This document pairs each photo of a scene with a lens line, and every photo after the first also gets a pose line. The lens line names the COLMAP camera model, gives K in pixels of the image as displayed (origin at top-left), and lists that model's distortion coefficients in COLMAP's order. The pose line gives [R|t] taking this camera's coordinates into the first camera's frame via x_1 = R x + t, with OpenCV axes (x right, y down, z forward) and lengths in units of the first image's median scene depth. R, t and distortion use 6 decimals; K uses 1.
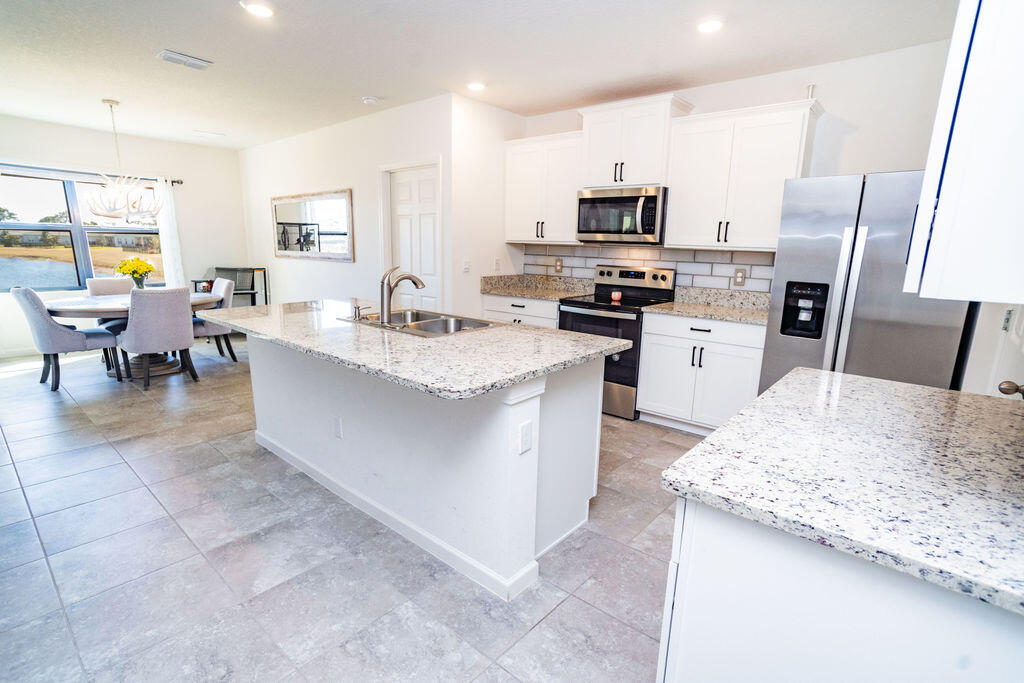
lens RADIAL K [[495.1, 0, 516.4], [0, 495.1, 354.8], [0, 0, 1]] dist [-0.067041, 0.041169]
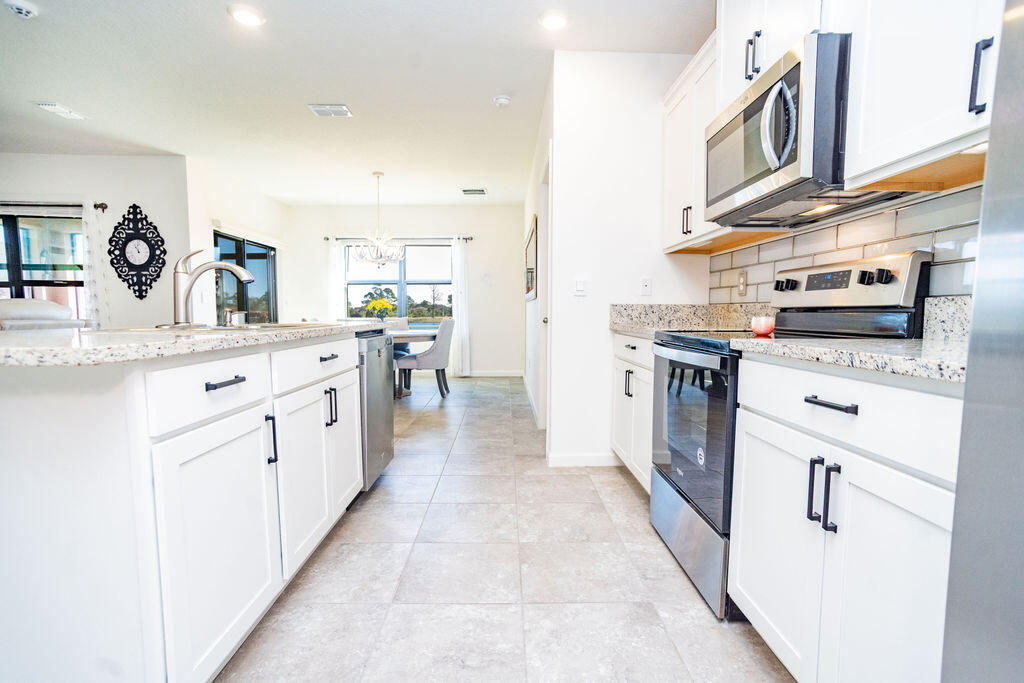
lens RADIAL K [[495.1, 0, 516.4], [0, 495.1, 354.8], [0, 0, 1]] dist [-0.067041, 0.041169]
pose [[0.670768, 0.045031, -0.740299, 0.379941], [-0.151958, 0.985324, -0.077751, -0.023125], [0.725933, 0.164647, 0.667766, 0.537193]]
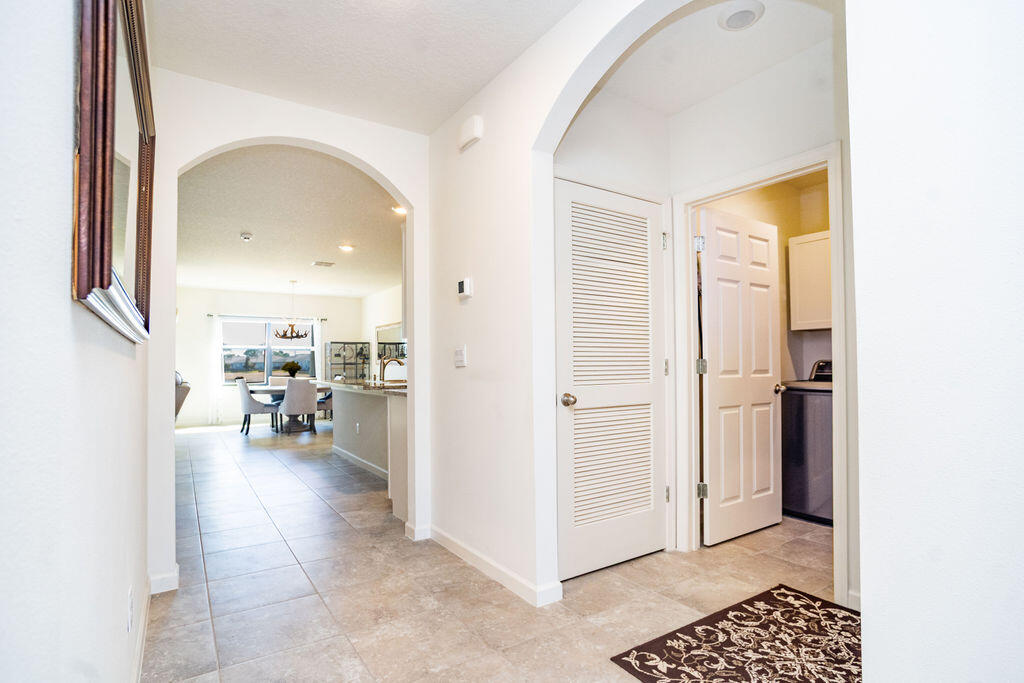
lens RADIAL K [[532.2, 0, 515.9], [0, 532.2, 357.6], [0, 0, 1]] dist [-0.077877, 0.053630]
pose [[0.960064, -0.029621, -0.278208, 0.597949], [-0.036506, 0.972616, -0.229533, 0.218517], [0.277389, 0.230522, 0.932692, -0.650119]]
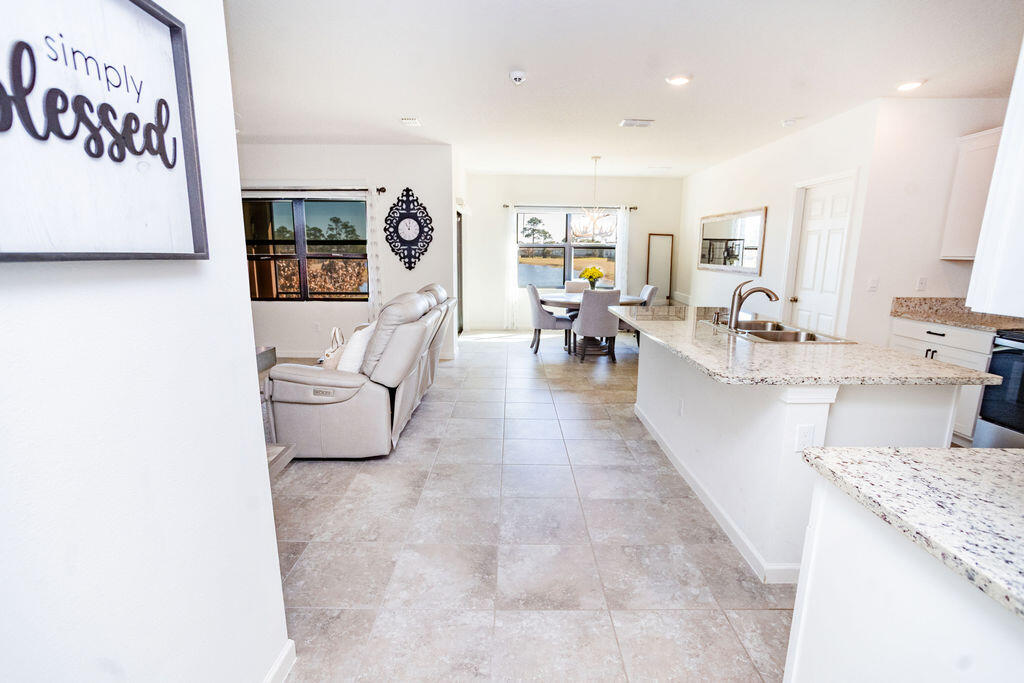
lens RADIAL K [[495.1, 0, 516.4], [0, 495.1, 354.8], [0, 0, 1]] dist [-0.067041, 0.041169]
pose [[0.657180, 0.143303, -0.739985, 0.158100], [-0.162247, 0.985640, 0.046785, 0.016376], [0.736064, 0.089314, 0.670994, -0.086902]]
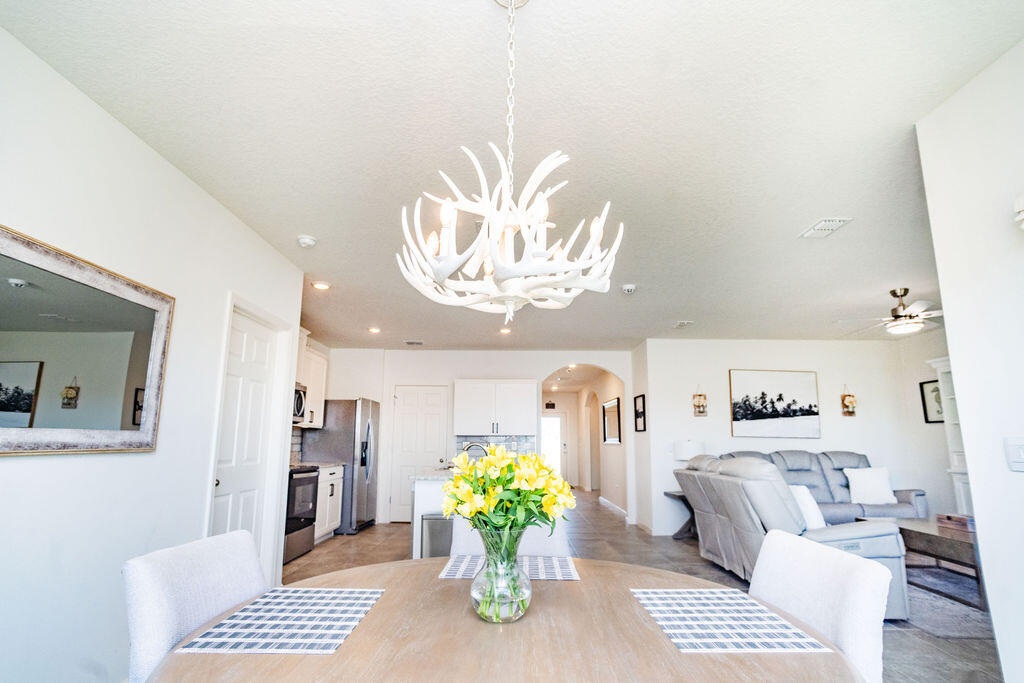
lens RADIAL K [[495.1, 0, 516.4], [0, 495.1, 354.8], [0, 0, 1]] dist [-0.067041, 0.041169]
pose [[-0.645892, 0.110146, 0.755442, -1.149170], [0.149361, 0.988646, -0.016447, -0.284668], [-0.748676, 0.102211, -0.655010, 1.339733]]
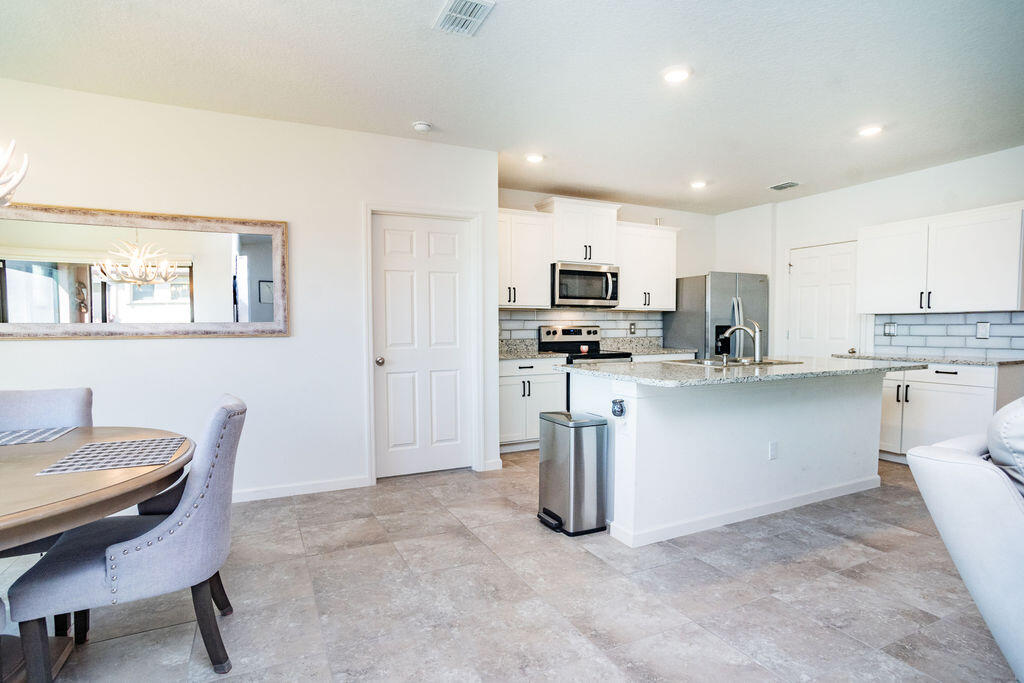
lens RADIAL K [[532.2, 0, 515.9], [0, 532.2, 357.6], [0, 0, 1]] dist [-0.077877, 0.053630]
pose [[0.394798, -0.077783, 0.915470, -1.081403], [0.214173, 0.976751, -0.009372, -0.120510], [-0.893456, 0.199769, 0.402278, 0.614570]]
